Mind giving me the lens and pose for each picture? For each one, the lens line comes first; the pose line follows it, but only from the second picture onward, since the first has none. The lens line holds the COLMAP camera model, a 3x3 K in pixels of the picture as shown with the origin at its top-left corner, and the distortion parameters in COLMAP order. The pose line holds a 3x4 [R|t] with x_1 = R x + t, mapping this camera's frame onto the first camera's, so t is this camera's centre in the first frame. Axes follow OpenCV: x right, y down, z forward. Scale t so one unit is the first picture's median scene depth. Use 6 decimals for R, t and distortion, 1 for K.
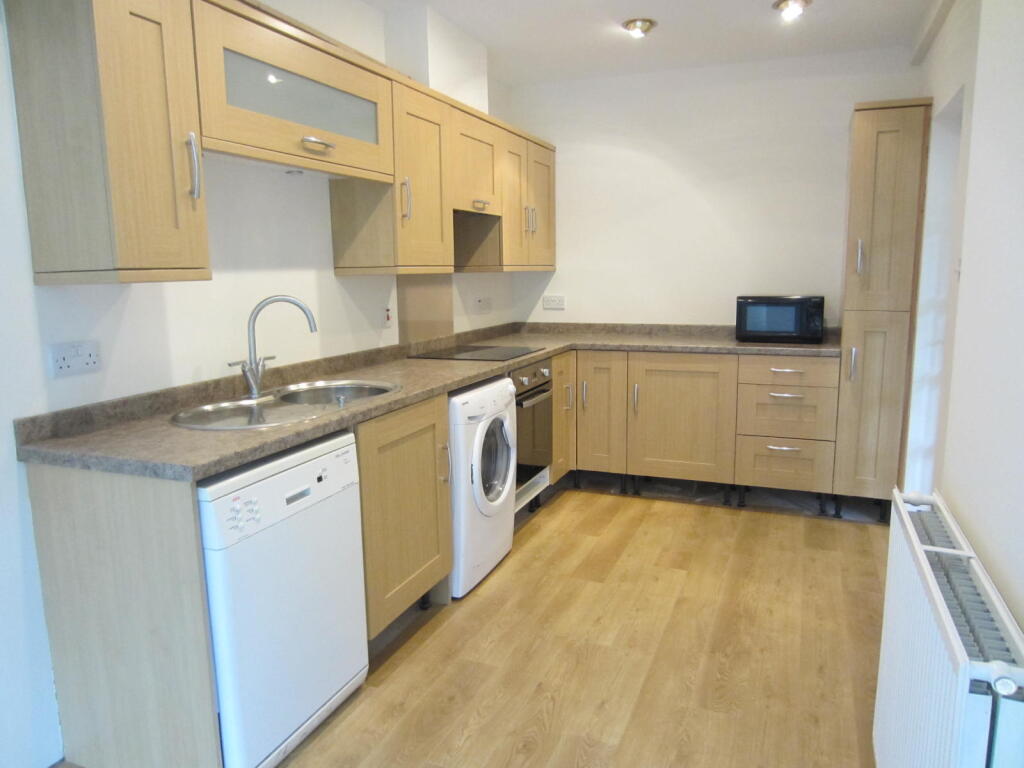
lens RADIAL K [[725.3, 0, 512.0], [0, 725.3, 384.0], [0, 0, 1]] dist [-0.095308, 0.005628]
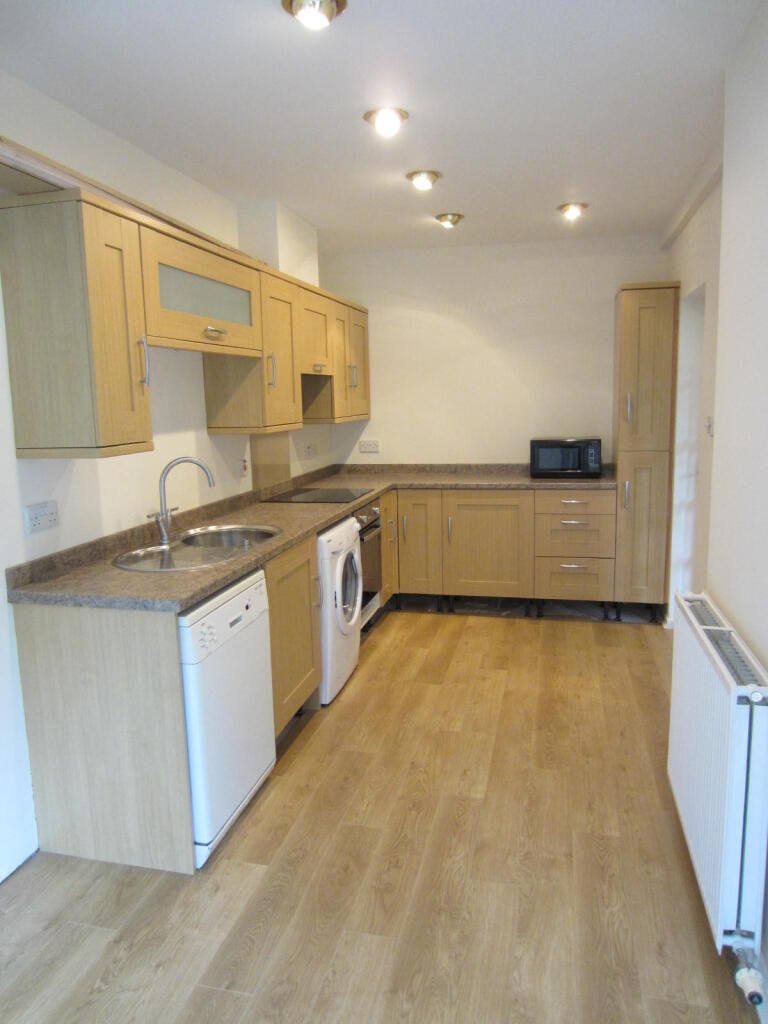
lens RADIAL K [[723.7, 0, 386.4], [0, 723.7, 490.0], [0, 0, 1]] dist [-0.146368, -0.000325]
pose [[0.987991, -0.028142, 0.151924, -0.131203], [0.032713, 0.999082, -0.027674, -0.018100], [-0.151006, 0.032312, 0.988005, -0.172000]]
